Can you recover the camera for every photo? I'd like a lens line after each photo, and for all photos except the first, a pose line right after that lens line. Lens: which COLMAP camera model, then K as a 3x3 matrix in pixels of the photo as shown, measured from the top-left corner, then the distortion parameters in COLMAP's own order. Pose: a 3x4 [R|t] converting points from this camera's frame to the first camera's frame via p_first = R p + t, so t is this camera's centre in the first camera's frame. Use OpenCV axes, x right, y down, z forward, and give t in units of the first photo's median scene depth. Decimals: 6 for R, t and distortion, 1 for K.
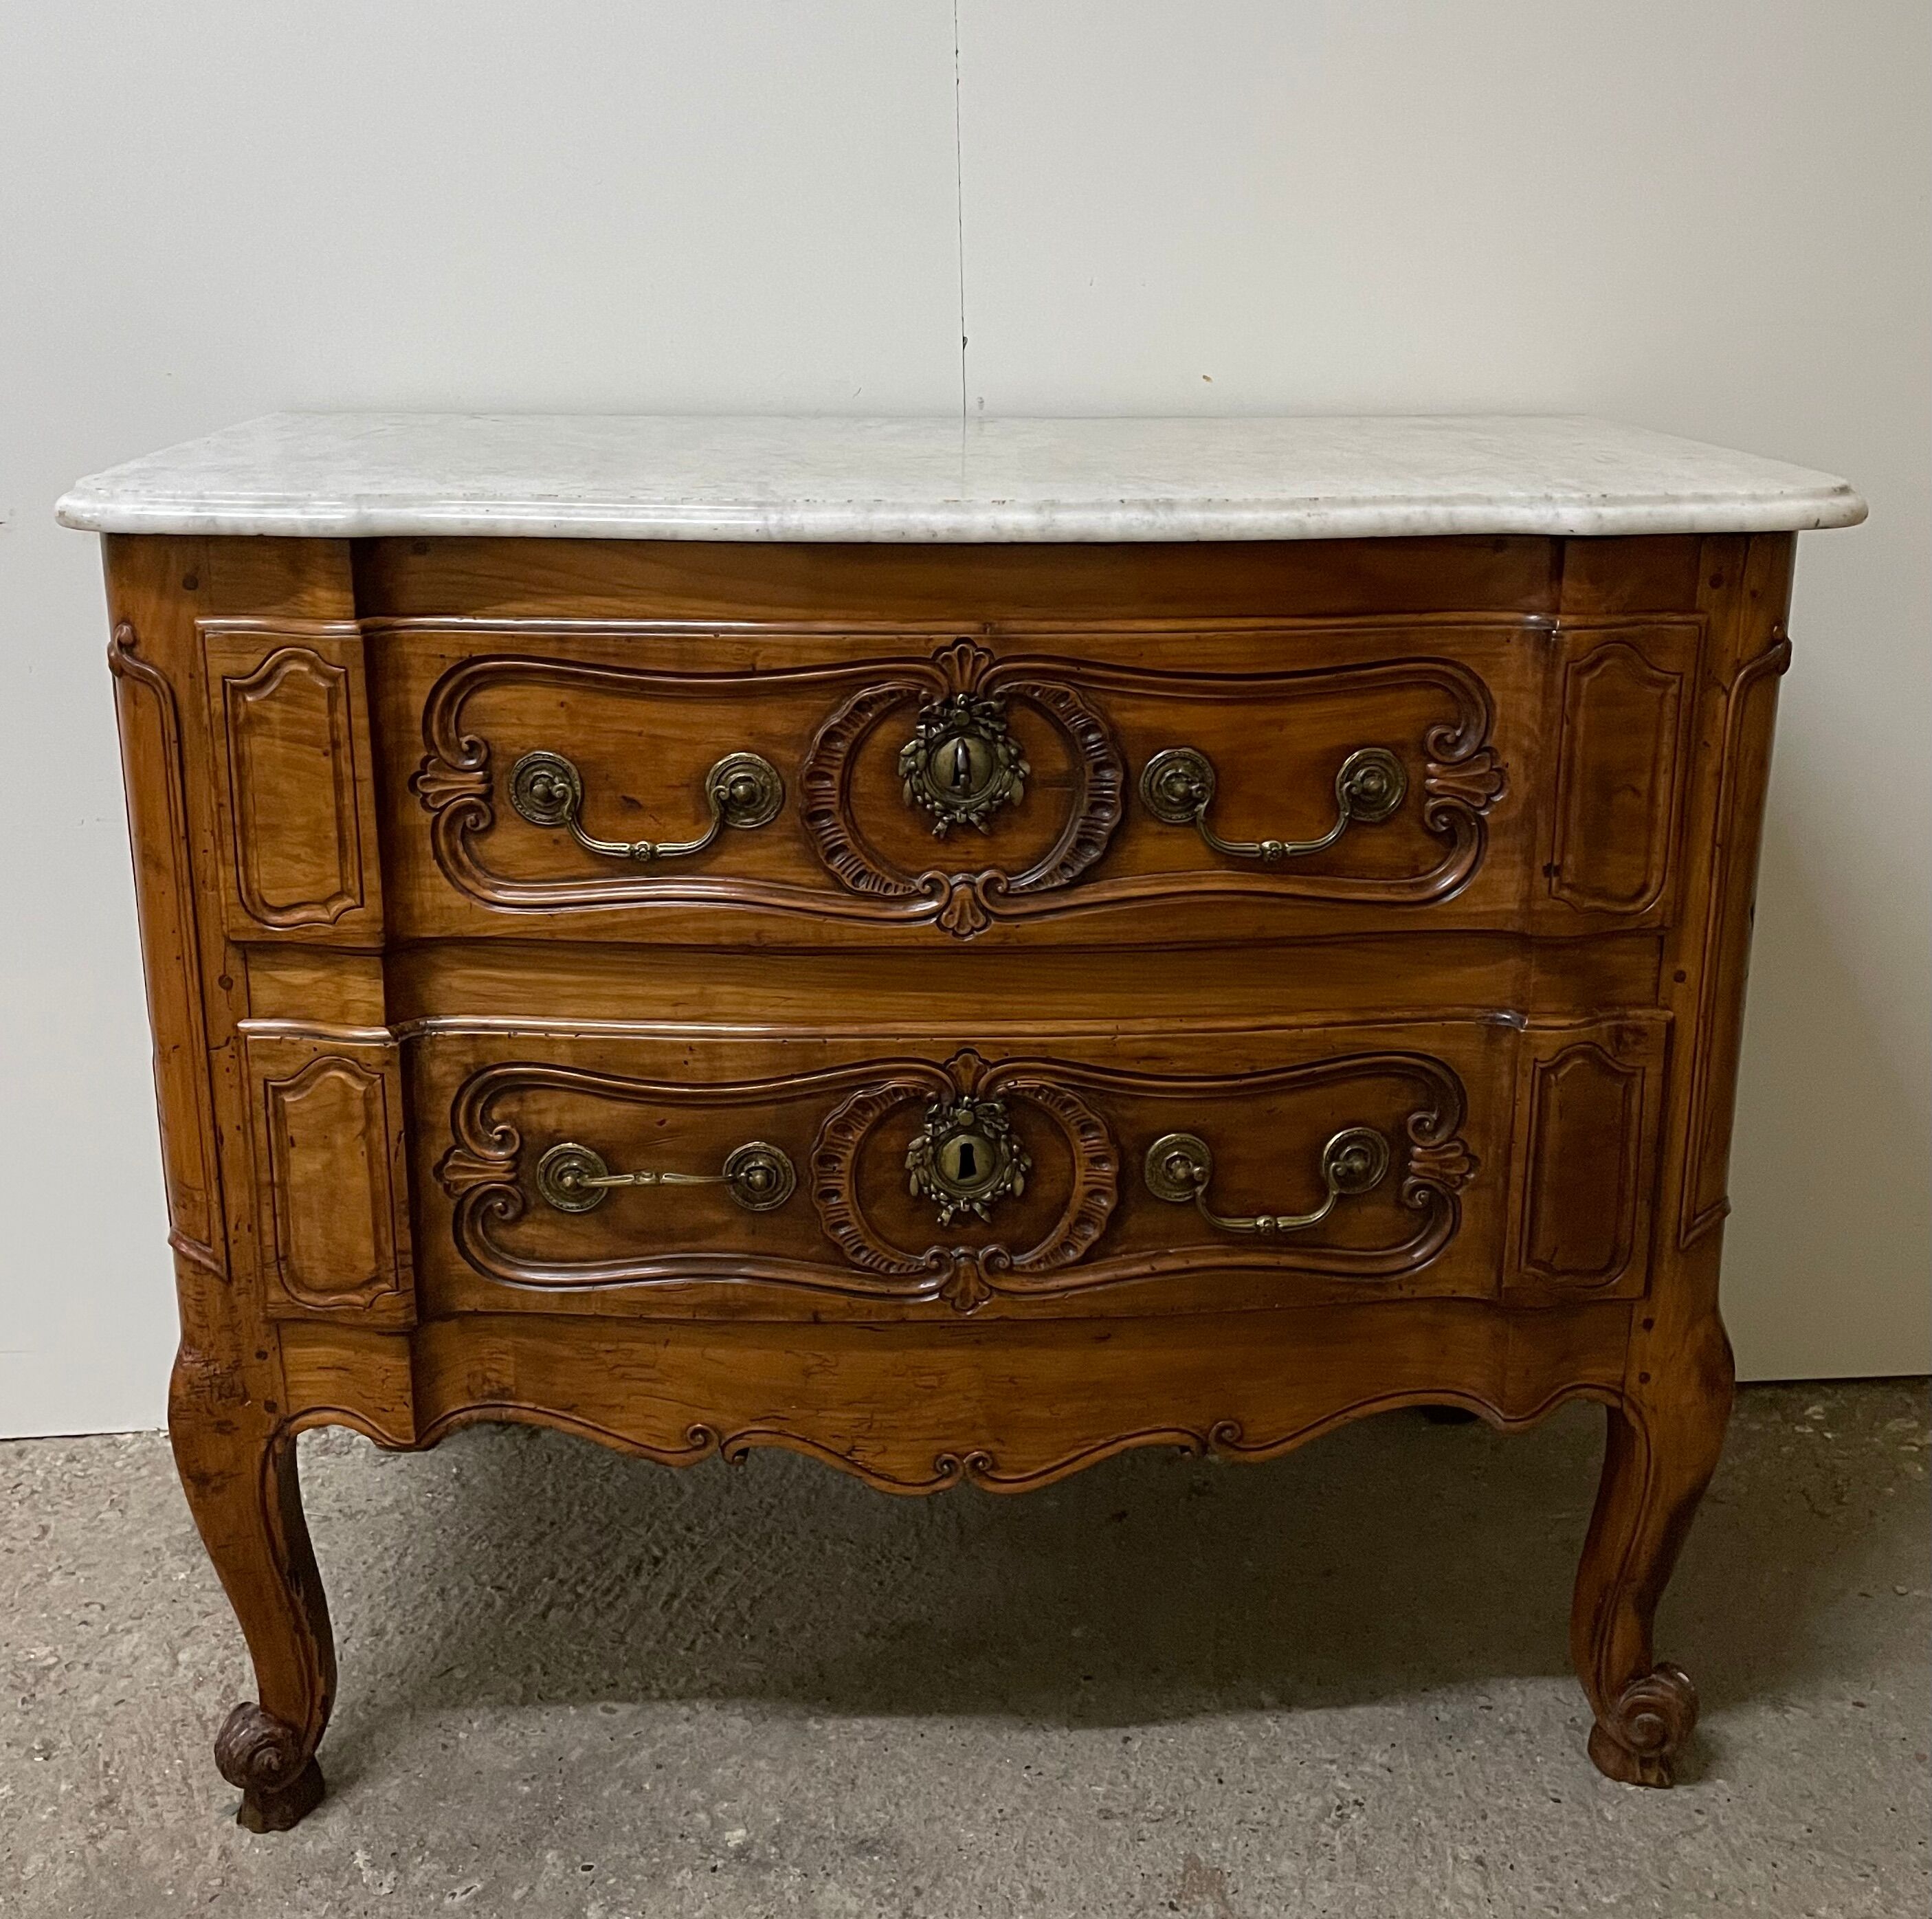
lens RADIAL K [[2110.0, 0, 945.9], [0, 2110.0, 827.8], [0, 0, 1]] dist [0.124076, -0.181412]
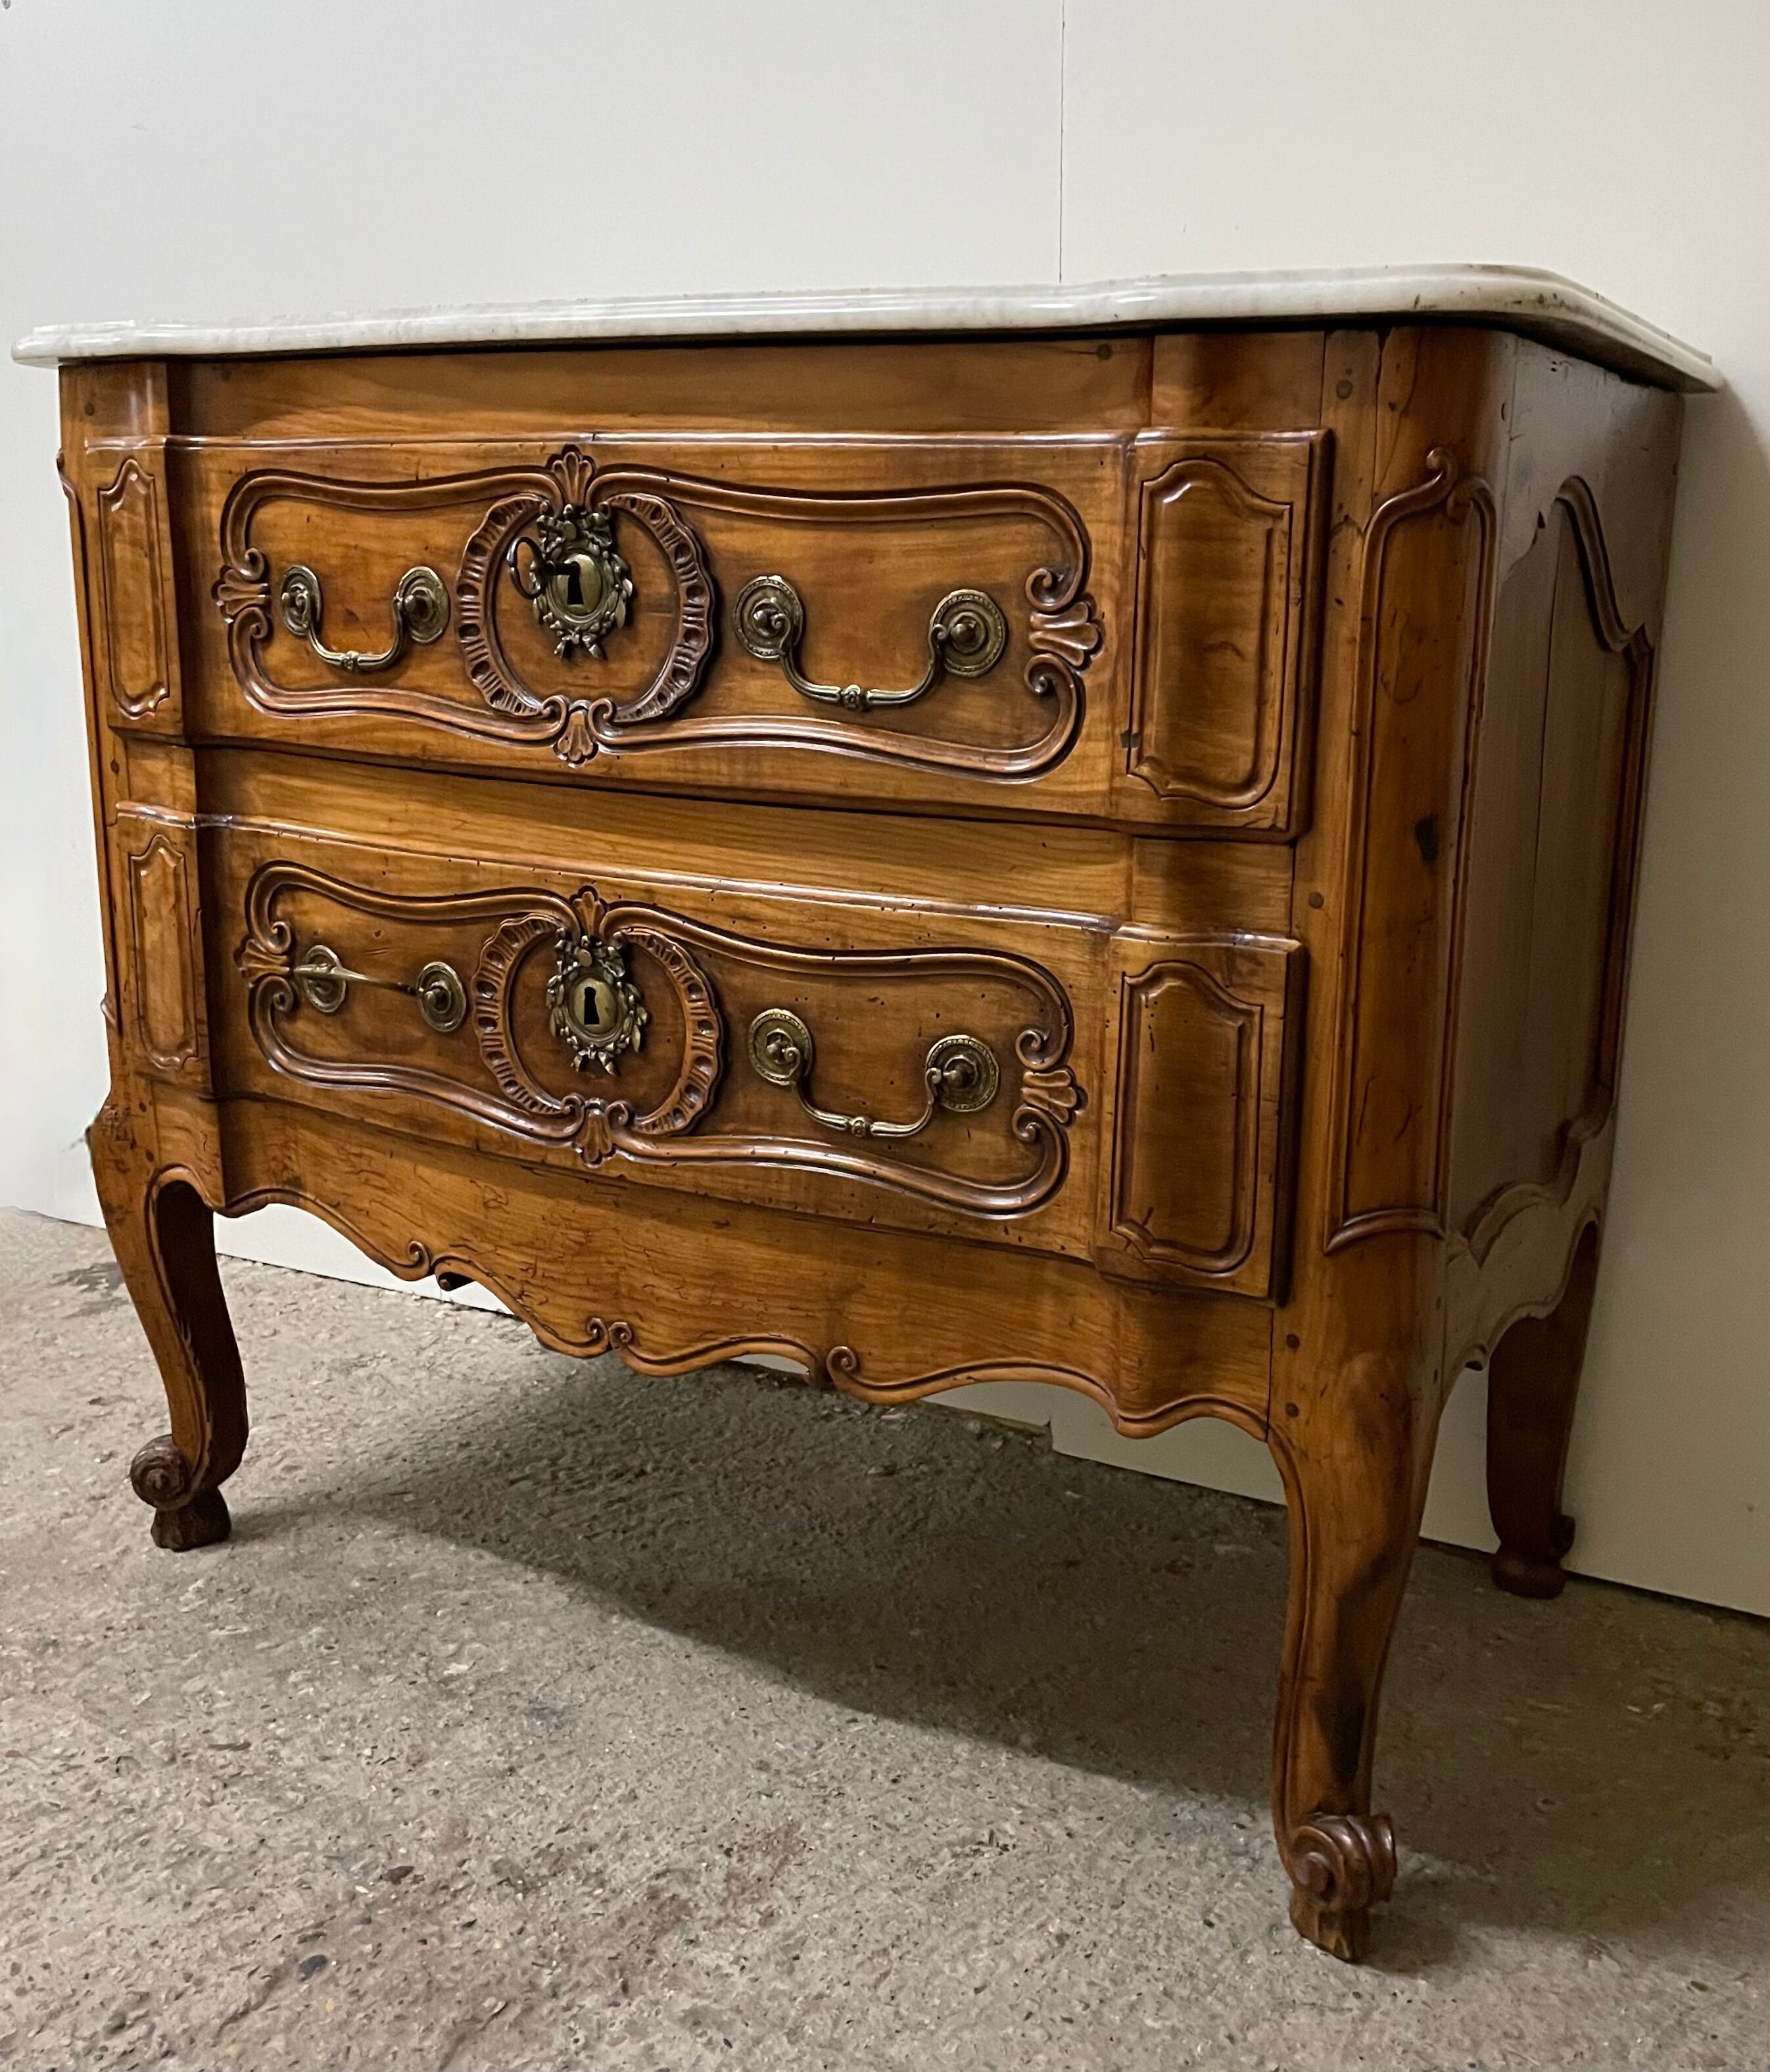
lens RADIAL K [[2016.6, 0, 968.4], [0, 2016.6, 1027.1], [0, 0, 1]] dist [0.124618, -0.209494]
pose [[0.852840, 0.130684, -0.505555, 0.629573], [-0.156145, 0.987701, -0.008090, 0.144919], [0.498280, 0.085839, 0.862756, 0.266268]]
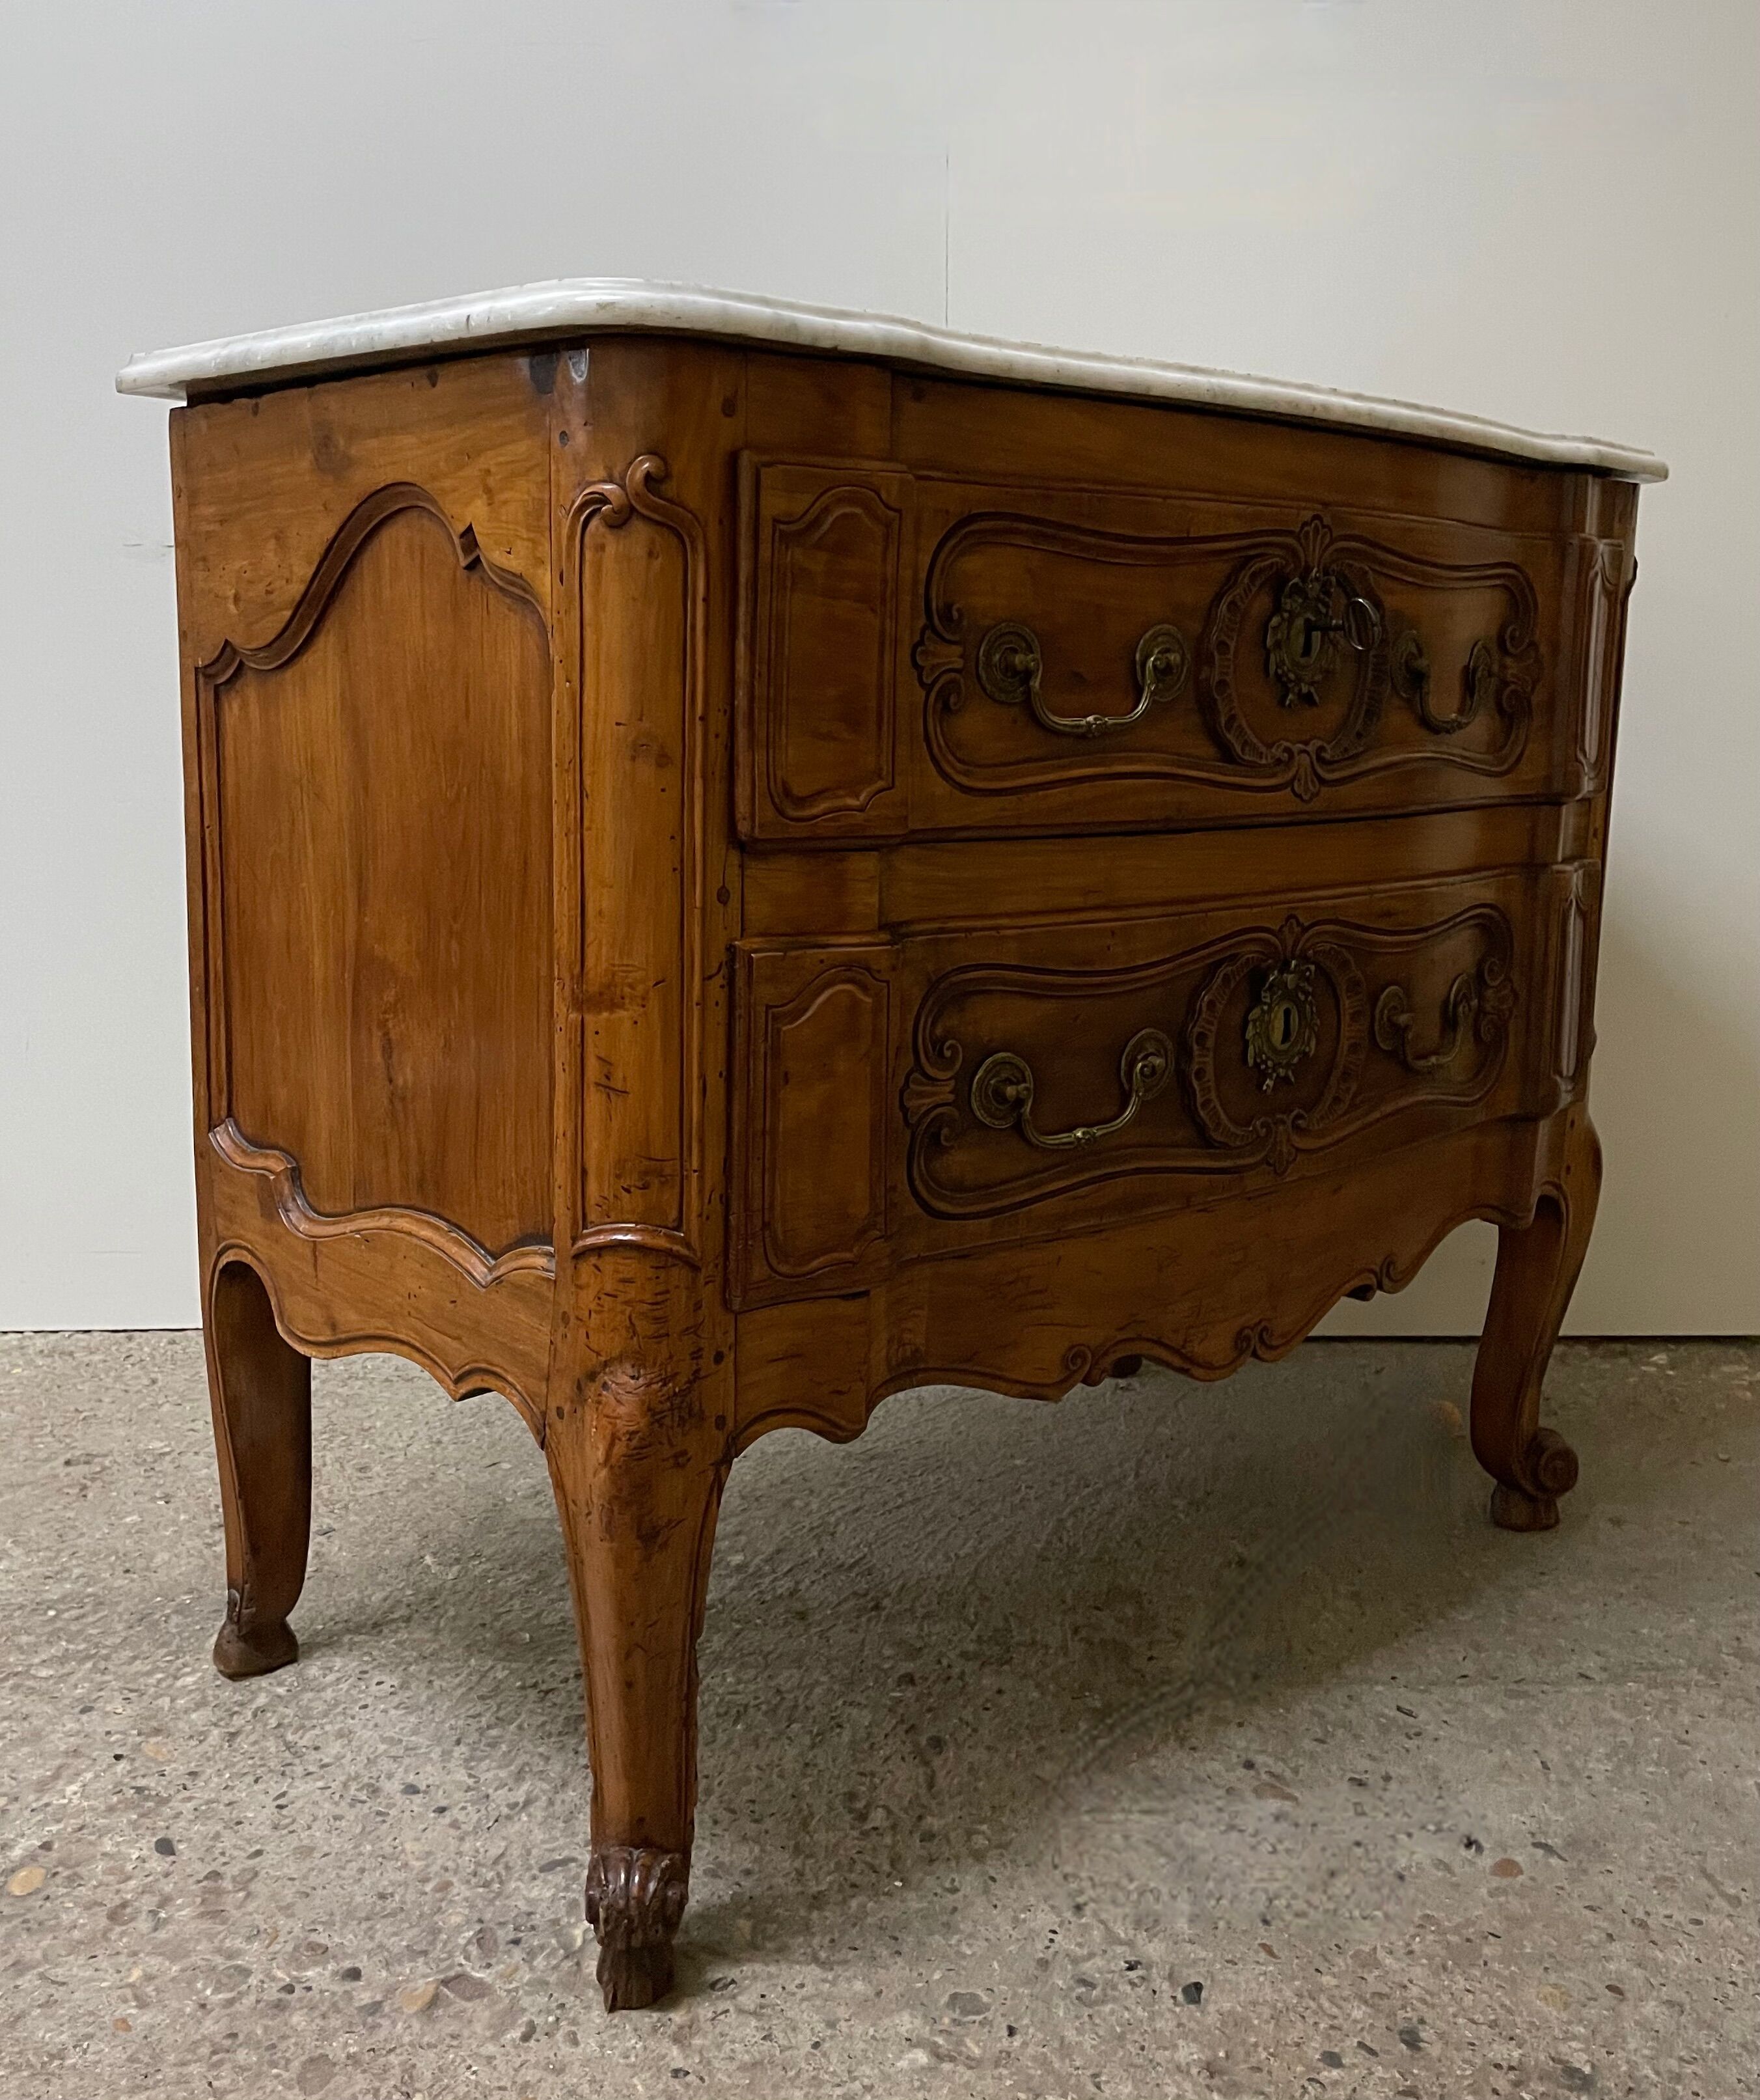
lens RADIAL K [[1984.9, 0, 846.5], [0, 1984.9, 954.0], [0, 0, 1]] dist [0.150423, -0.256870]
pose [[0.777310, -0.080259, 0.623977, -0.772627], [0.144564, 0.988075, -0.052997, 0.140359], [-0.612283, 0.131399, 0.779644, 0.340666]]
